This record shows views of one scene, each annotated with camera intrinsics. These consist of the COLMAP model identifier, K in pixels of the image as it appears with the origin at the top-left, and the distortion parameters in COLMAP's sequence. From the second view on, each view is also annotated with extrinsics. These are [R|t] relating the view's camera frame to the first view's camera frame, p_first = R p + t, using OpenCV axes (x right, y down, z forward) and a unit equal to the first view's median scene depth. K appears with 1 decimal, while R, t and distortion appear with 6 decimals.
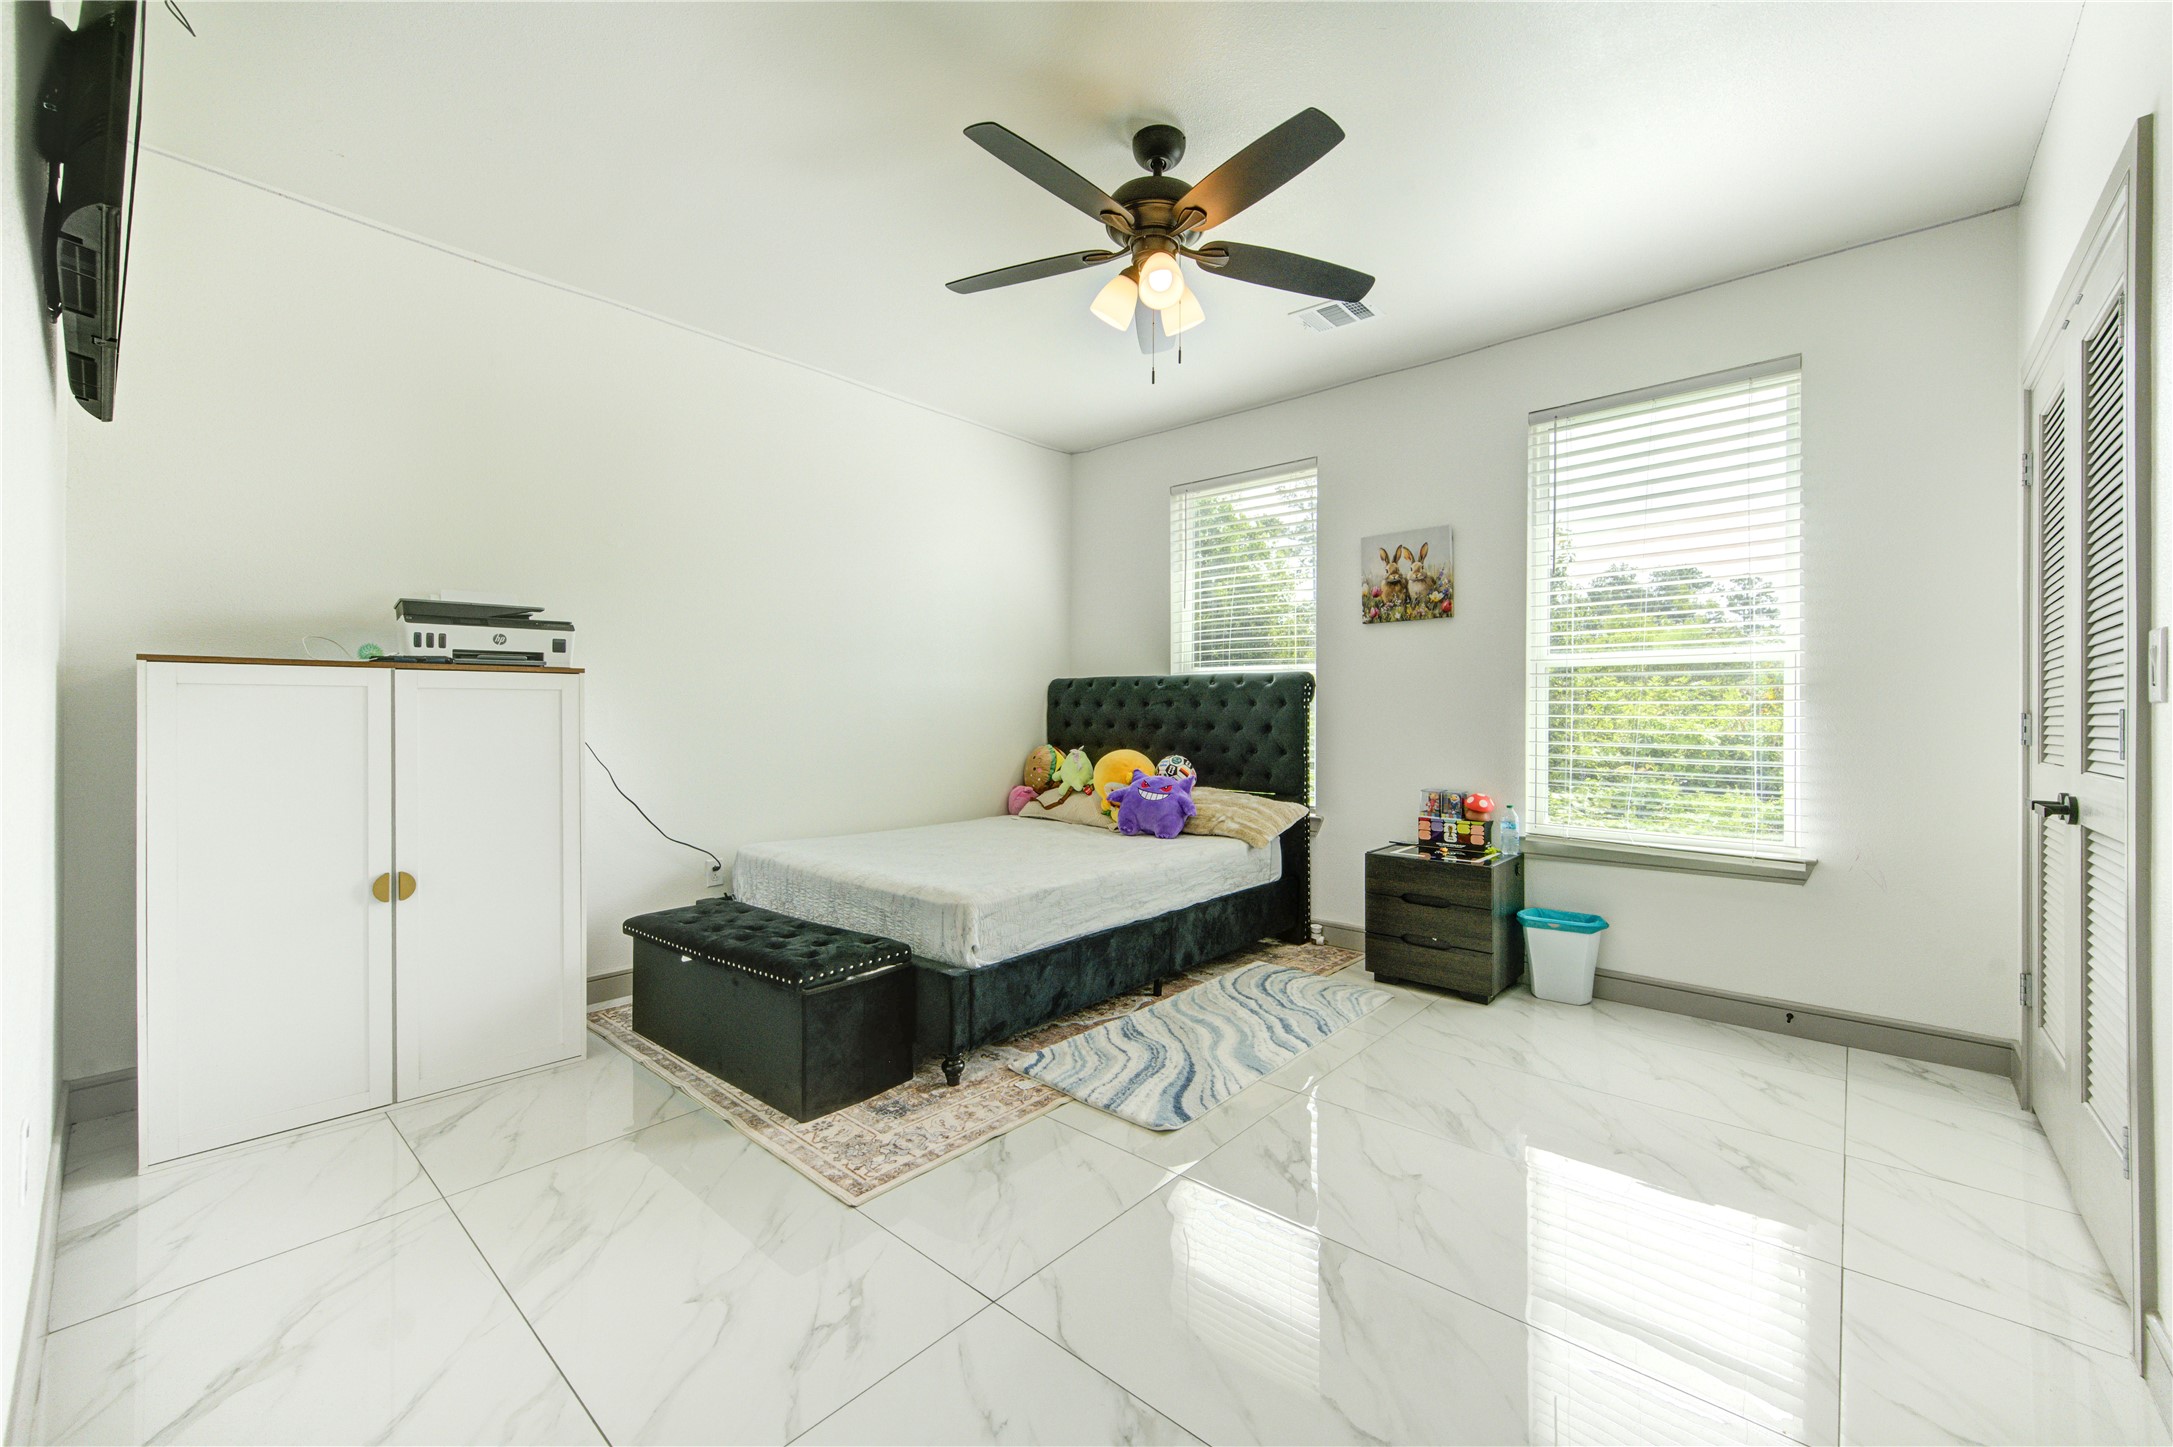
lens RADIAL K [[845.9, 0, 1092.8], [0, 845.9, 732.5], [0, 0, 1]] dist [0.002196, 0.000077]
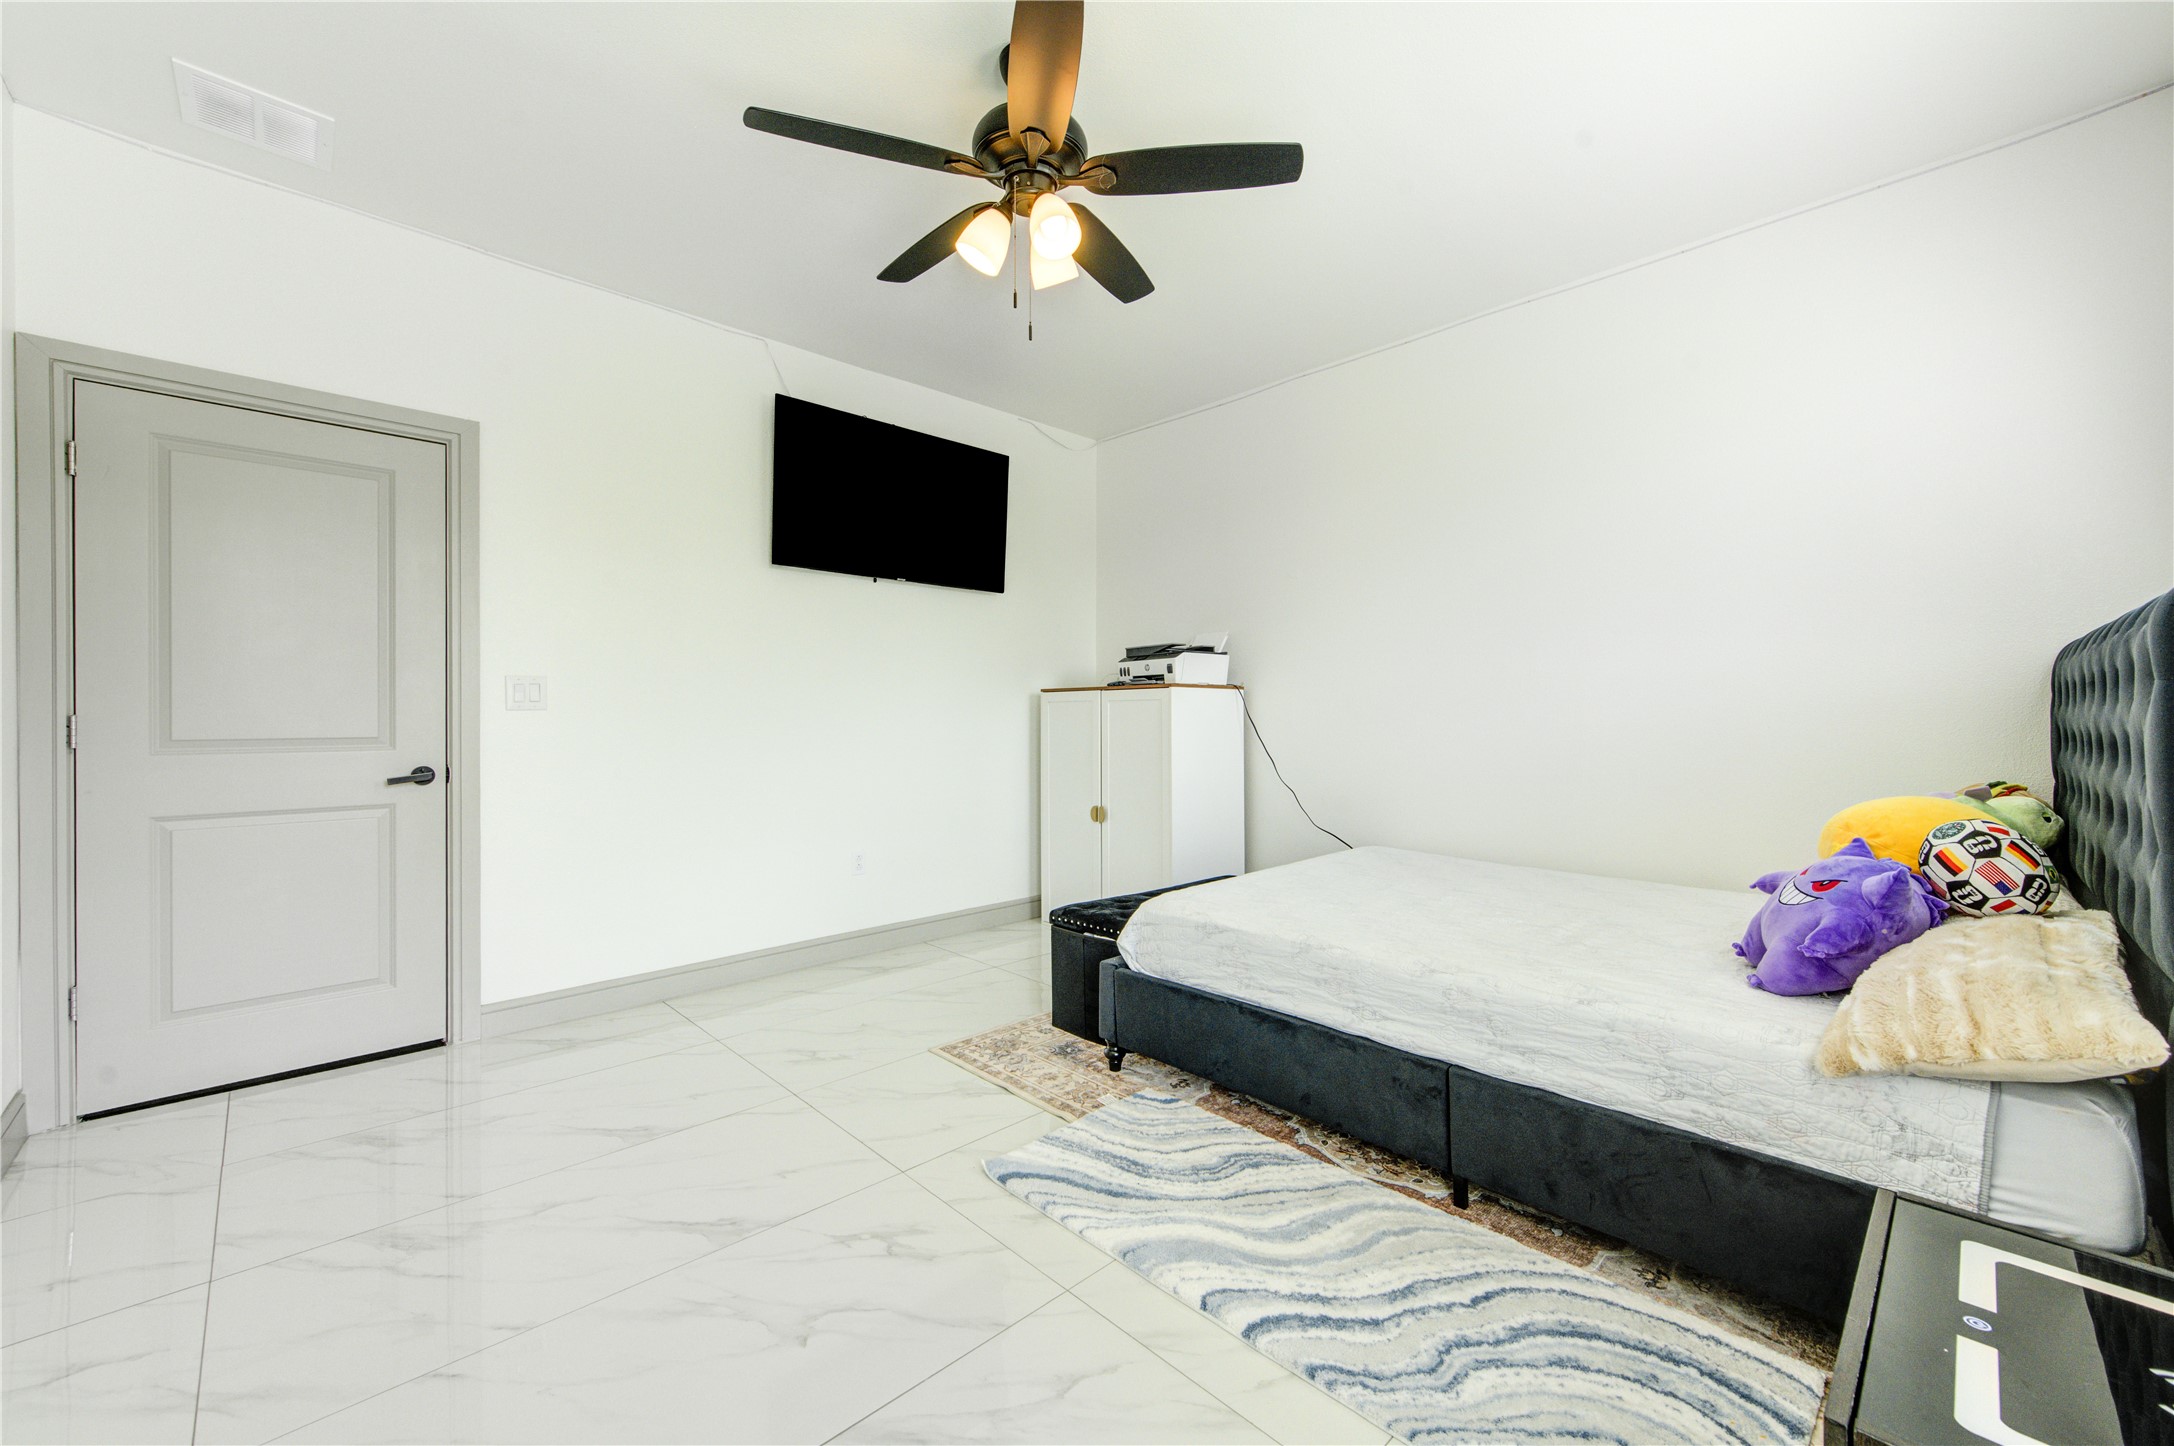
lens RADIAL K [[784.3, 0, 1024.0], [0, 784.3, 721.3], [0, 0, 1]] dist [0.001163, 0.000011]
pose [[-0.066549, 0.007398, -0.997756, 0.754277], [-0.023312, 0.999688, 0.008968, -0.019676], [0.997511, 0.023856, -0.066356, 0.880283]]
